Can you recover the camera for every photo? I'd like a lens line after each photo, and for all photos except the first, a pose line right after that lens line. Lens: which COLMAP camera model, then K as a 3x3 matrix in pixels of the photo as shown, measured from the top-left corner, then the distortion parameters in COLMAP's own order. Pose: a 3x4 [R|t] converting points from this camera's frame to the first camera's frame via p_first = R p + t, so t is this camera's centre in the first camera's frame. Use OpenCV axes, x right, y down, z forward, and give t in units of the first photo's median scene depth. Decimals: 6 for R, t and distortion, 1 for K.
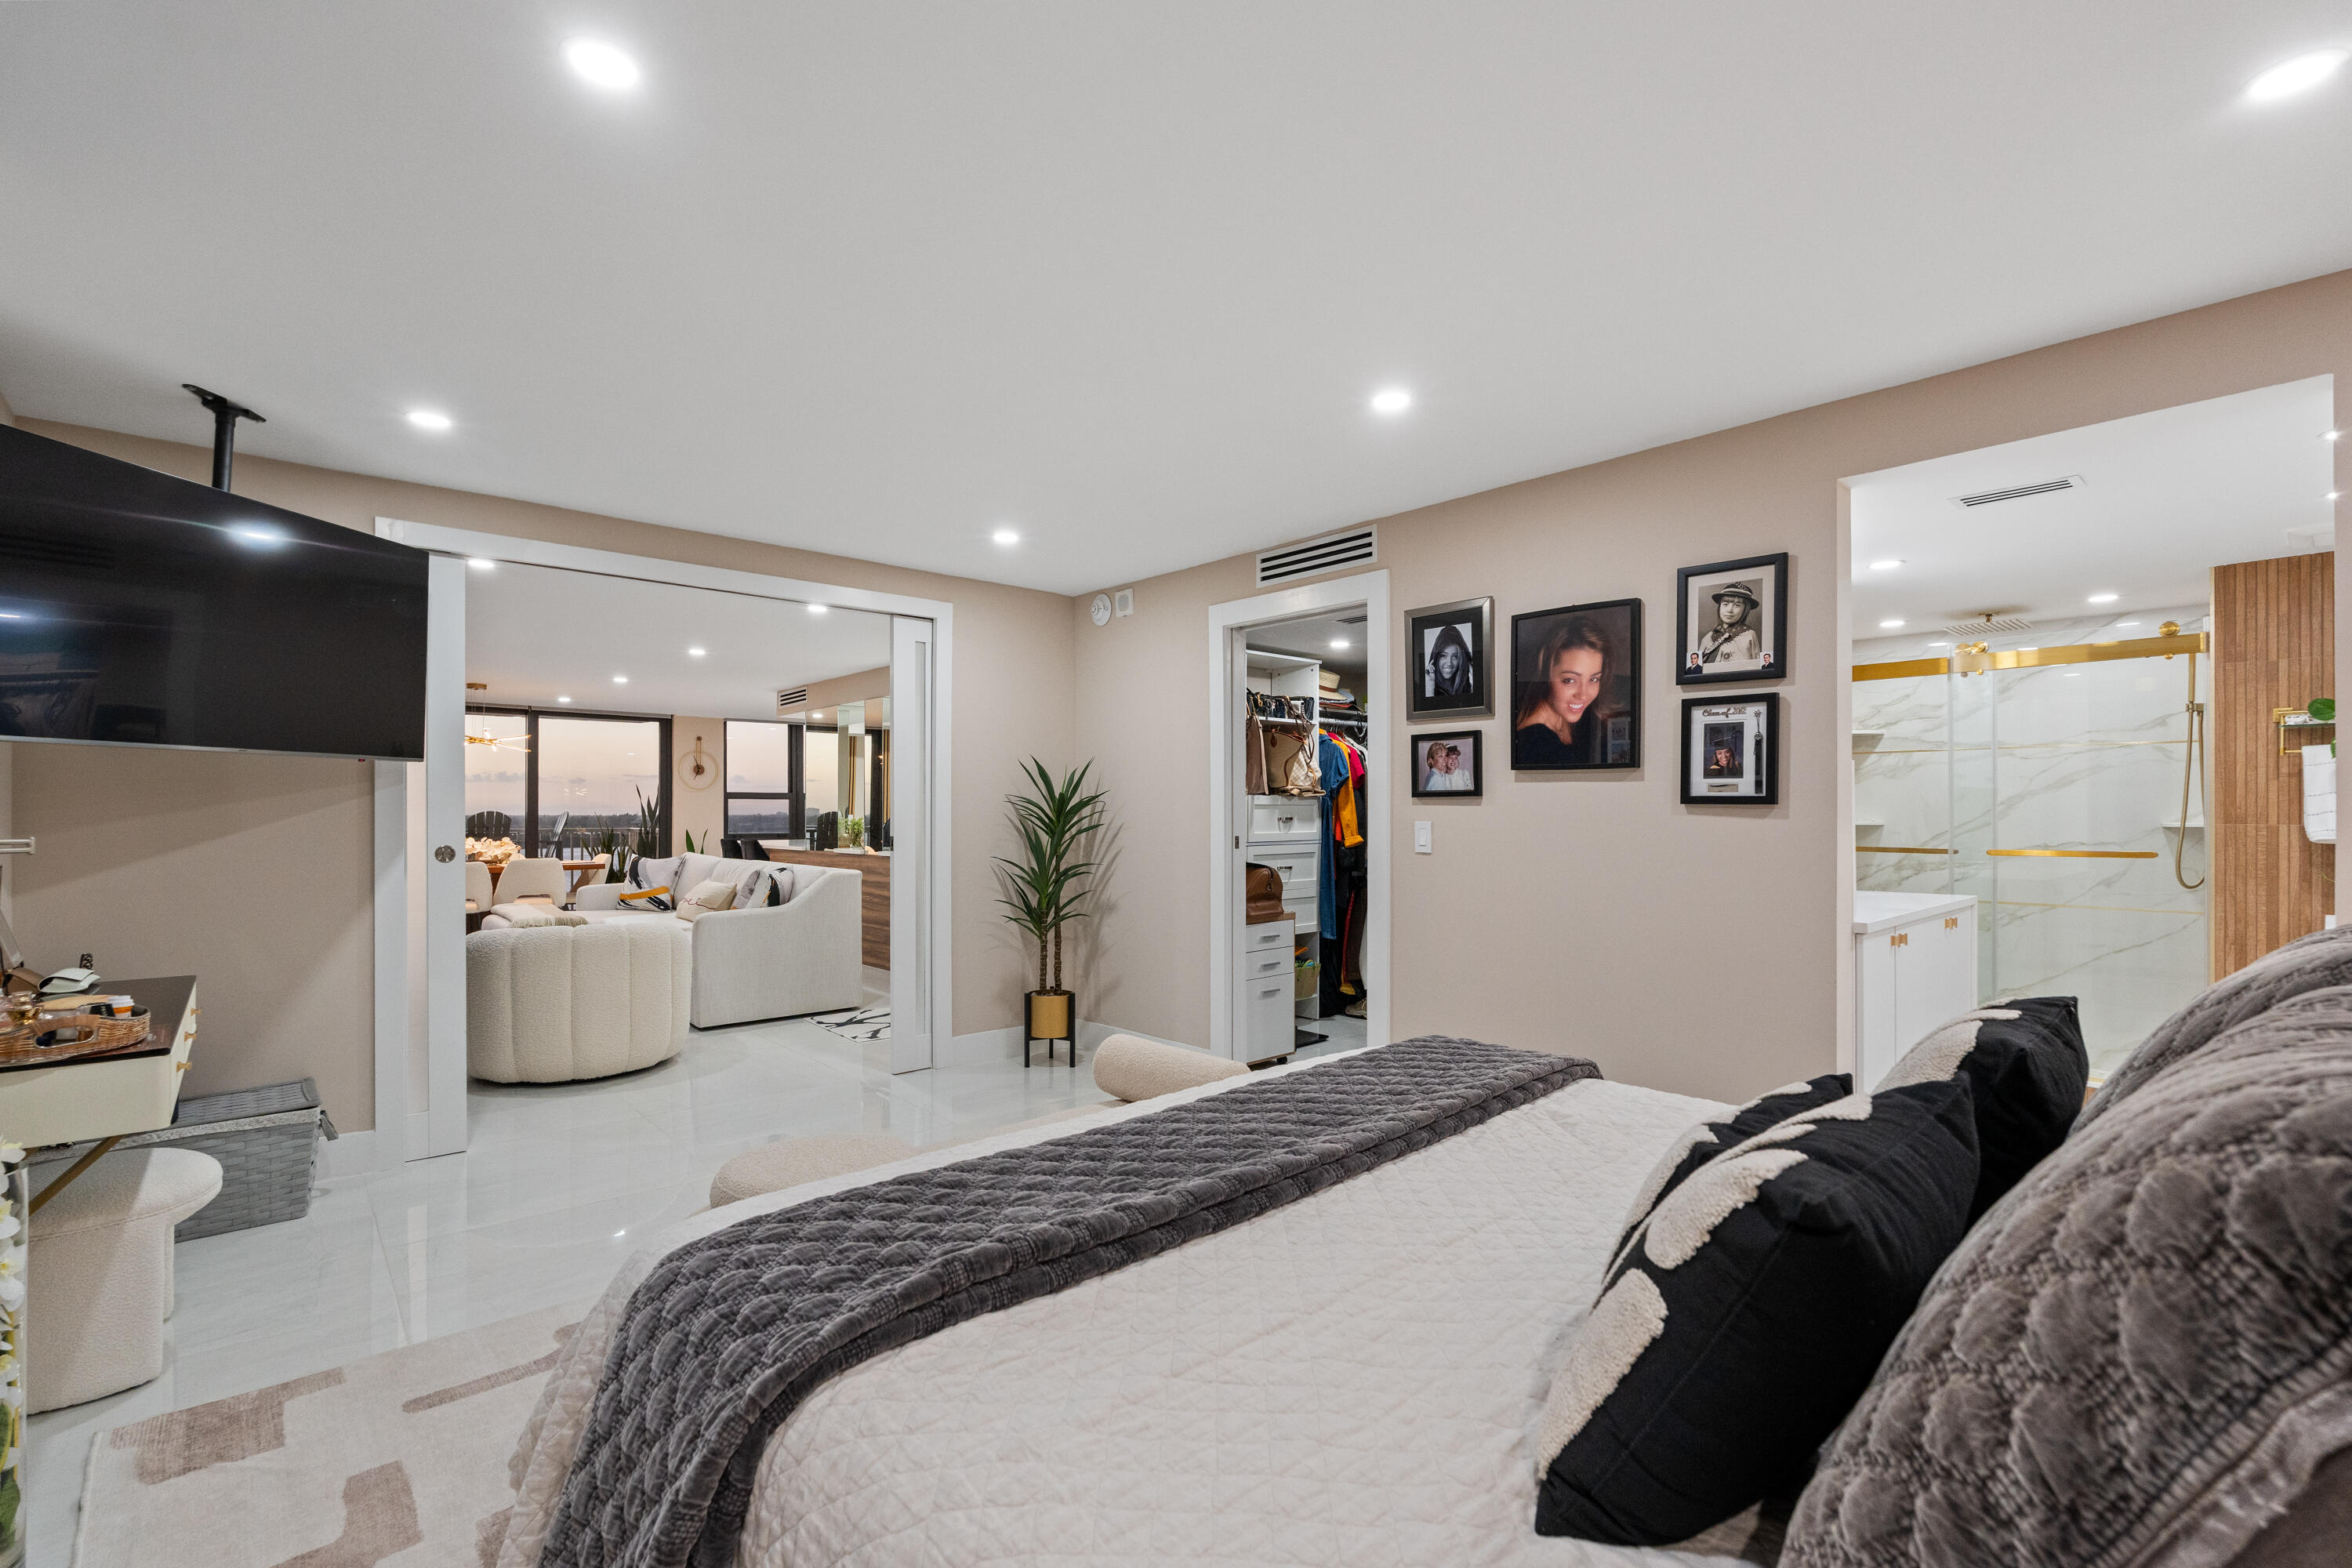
lens RADIAL K [[1025.1, 0, 1181.6], [0, 1025.1, 808.3], [0, 0, 1]] dist [-0.008483, 0.001931]
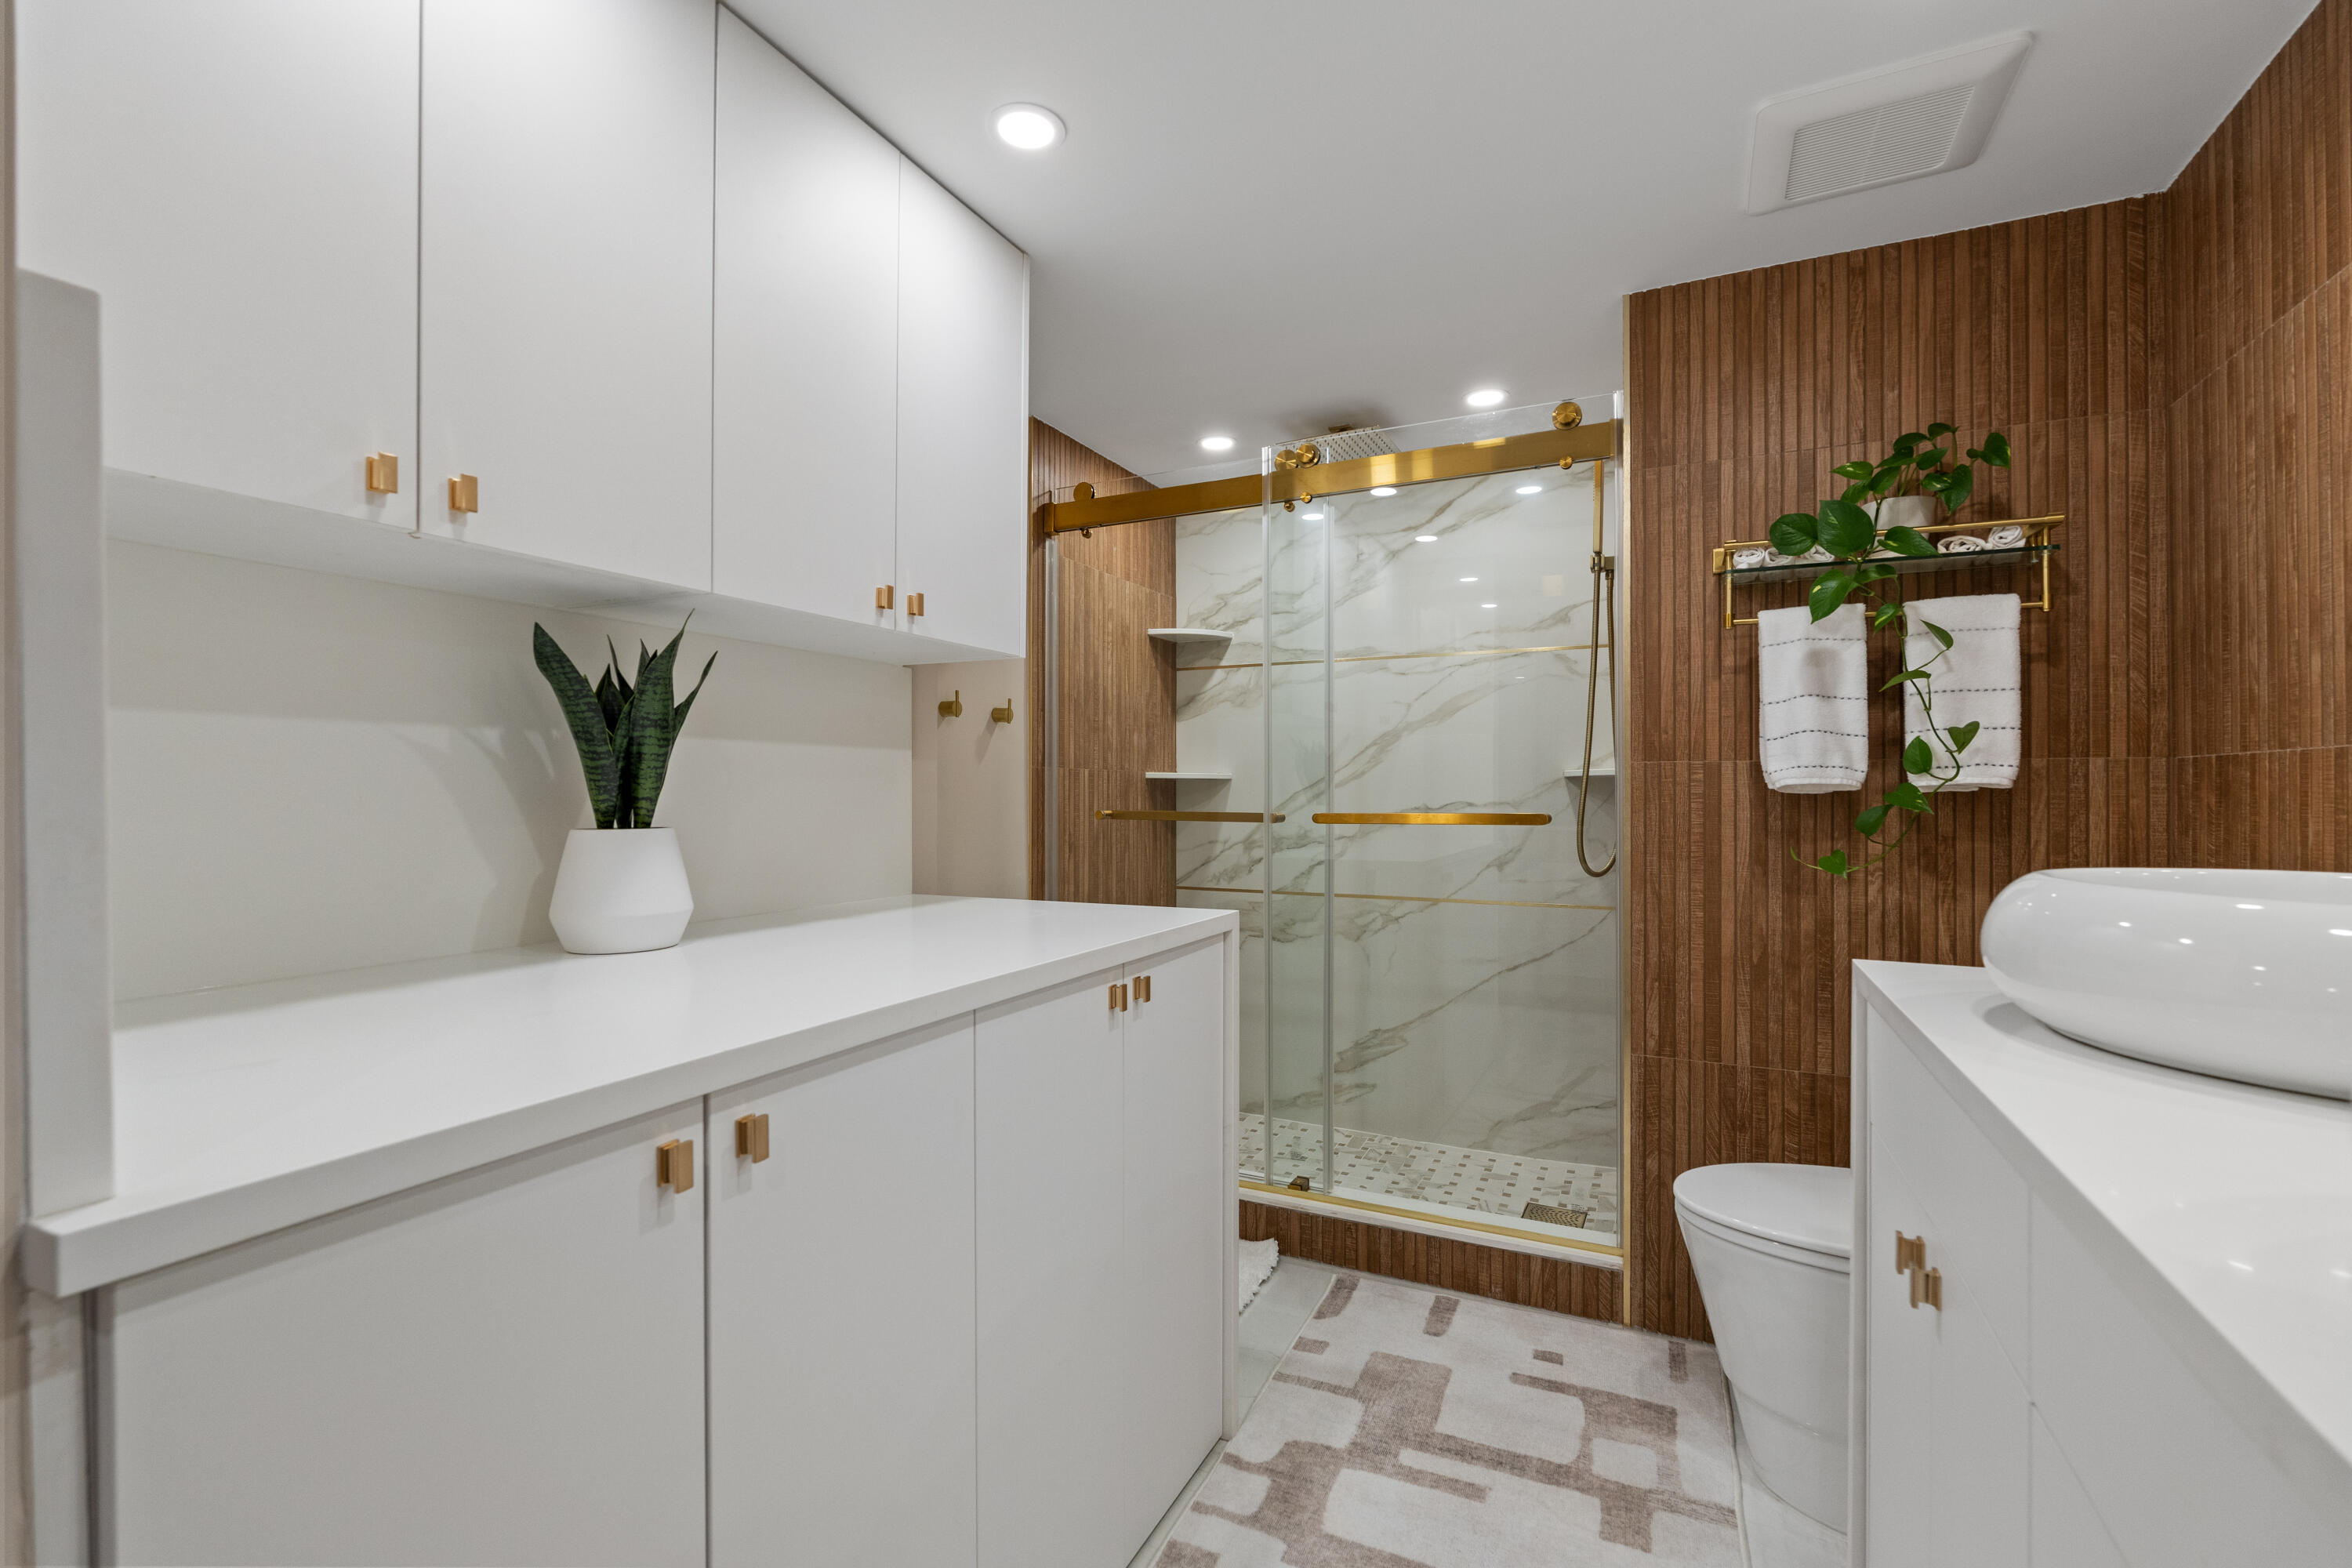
lens RADIAL K [[1025.1, 0, 1184.4], [0, 1025.1, 784.2], [0, 0, 1]] dist [-0.008483, 0.001931]
pose [[0.923521, 0.001993, 0.383543, 0.575833], [-0.001391, 0.999997, -0.001846, 0.028901], [-0.383545, 0.001171, 0.923521, 0.577703]]
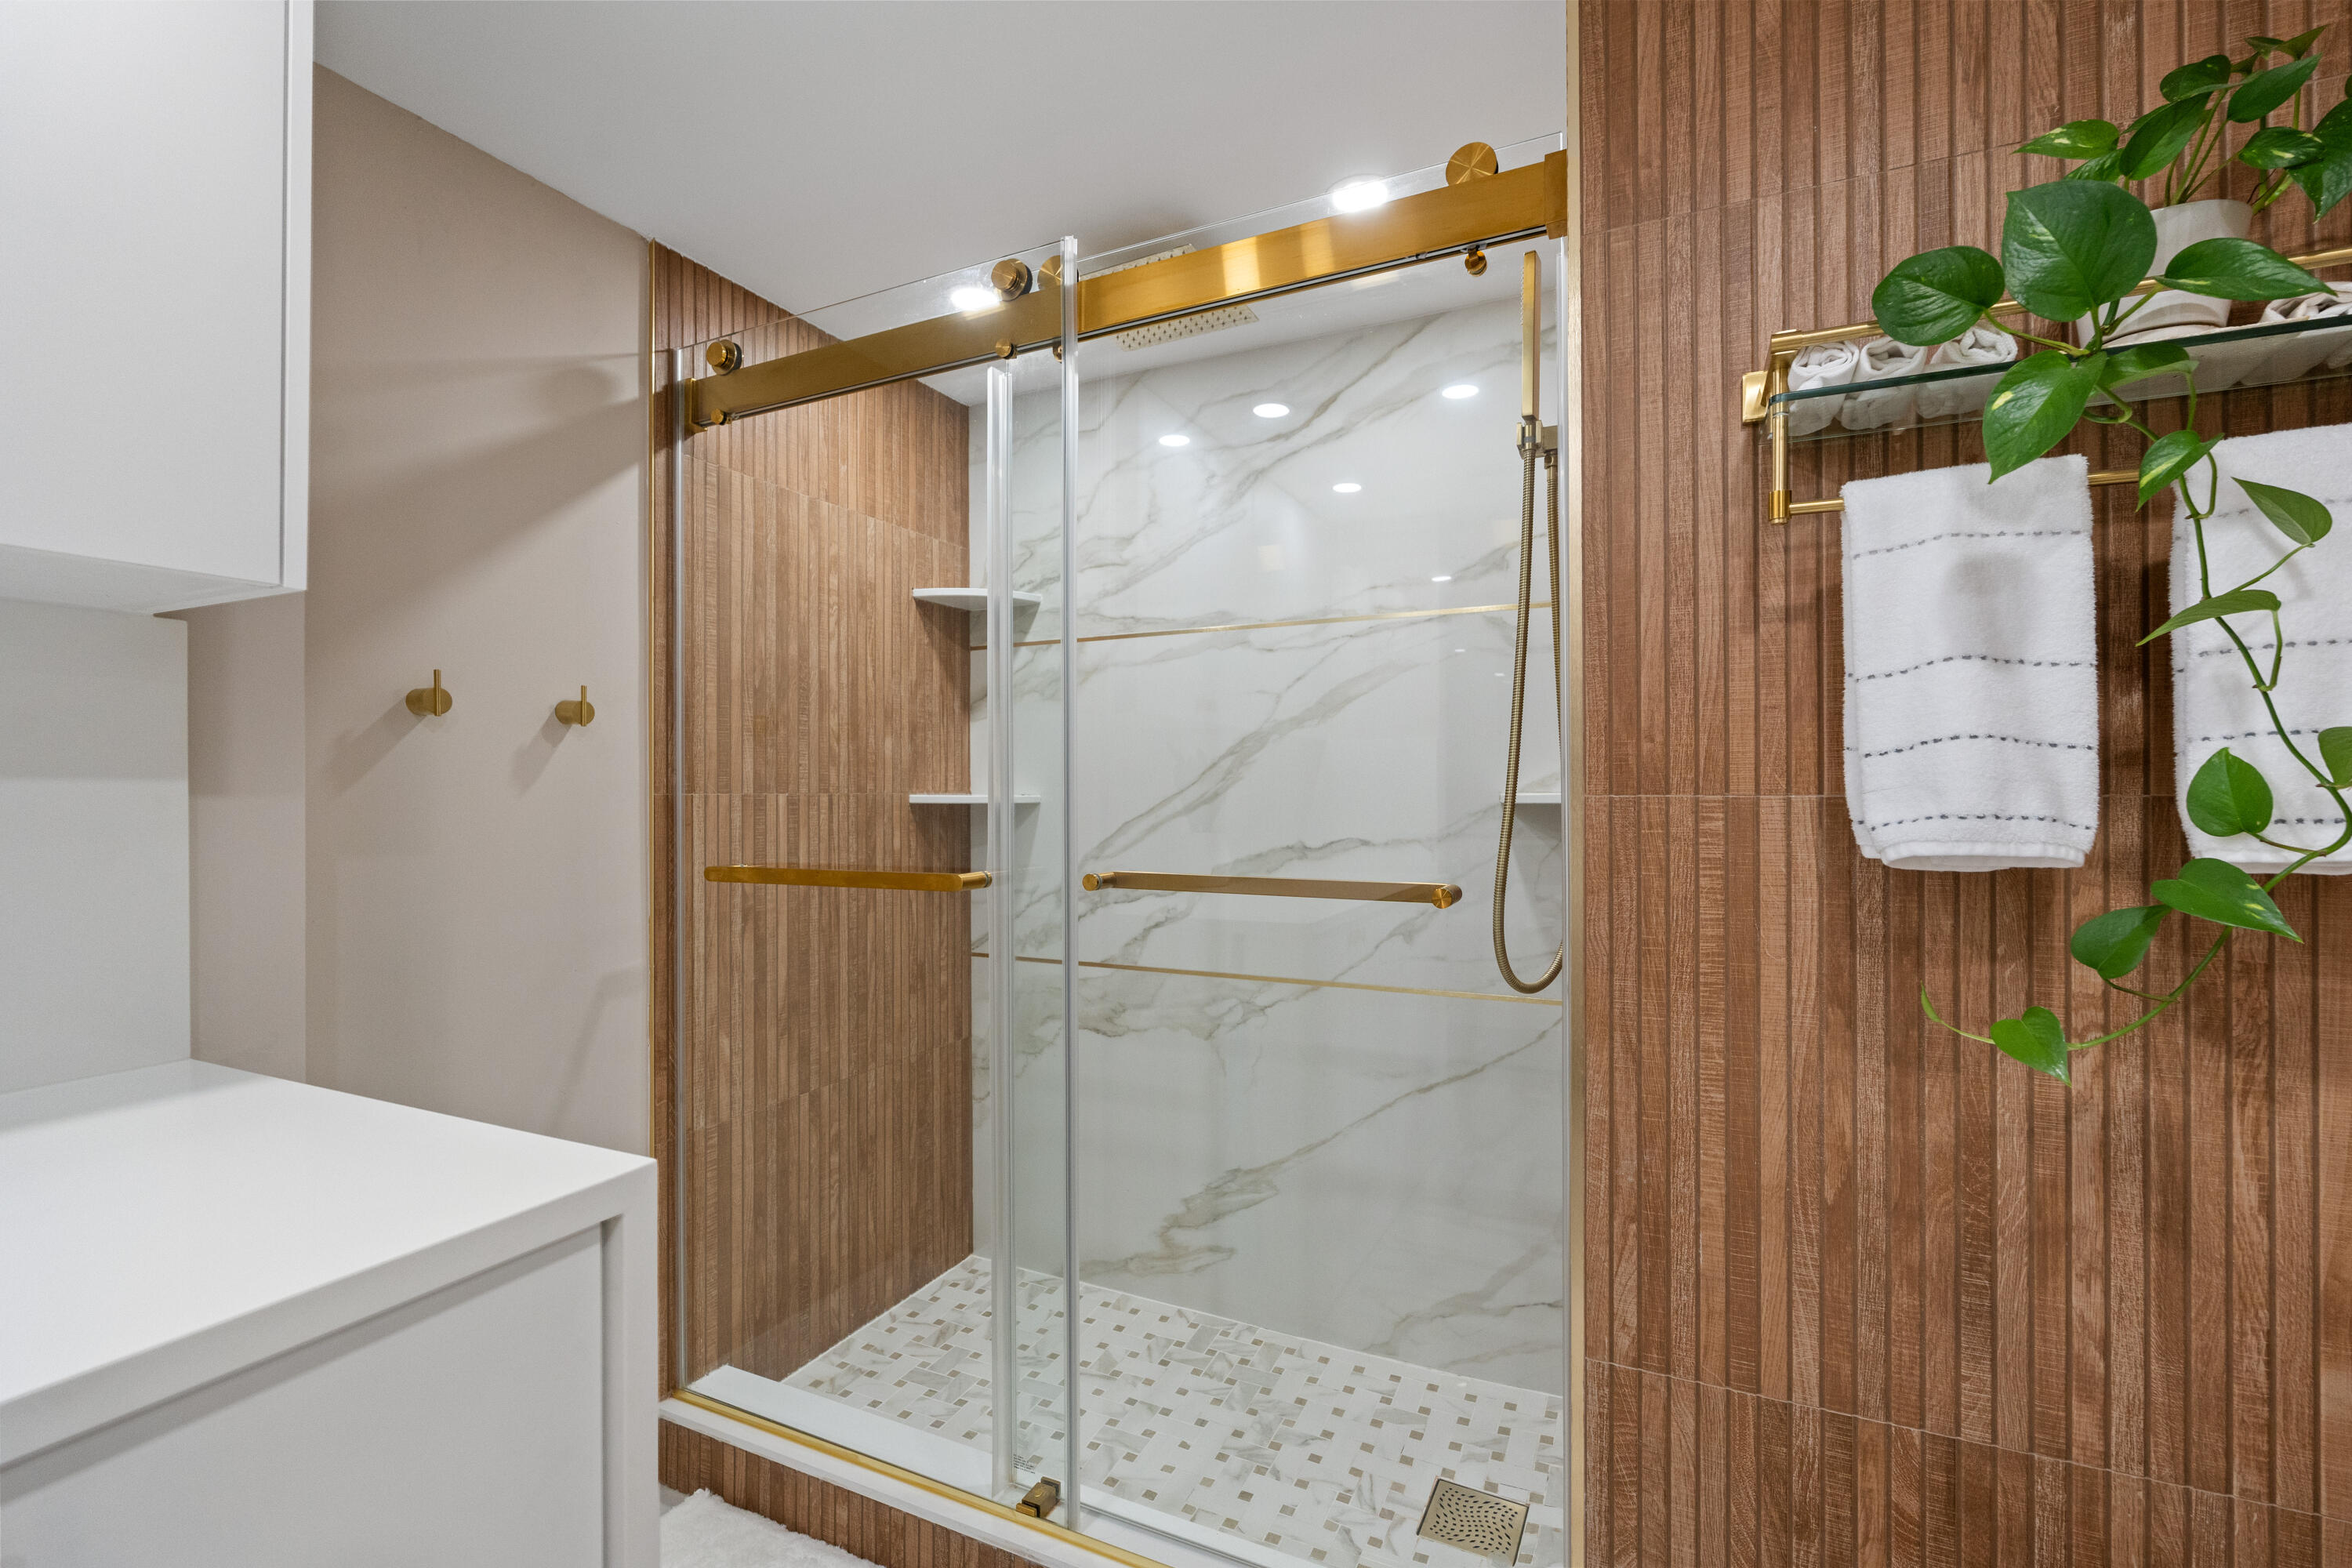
lens RADIAL K [[1025.1, 0, 1180.9], [0, 1025.1, 788.1], [0, 0, 1]] dist [-0.008483, 0.001931]
pose [[0.922620, -0.003566, 0.385694, 0.792741], [0.002974, 0.999993, 0.002132, 0.012664], [-0.385700, -0.000820, 0.922624, 0.771609]]
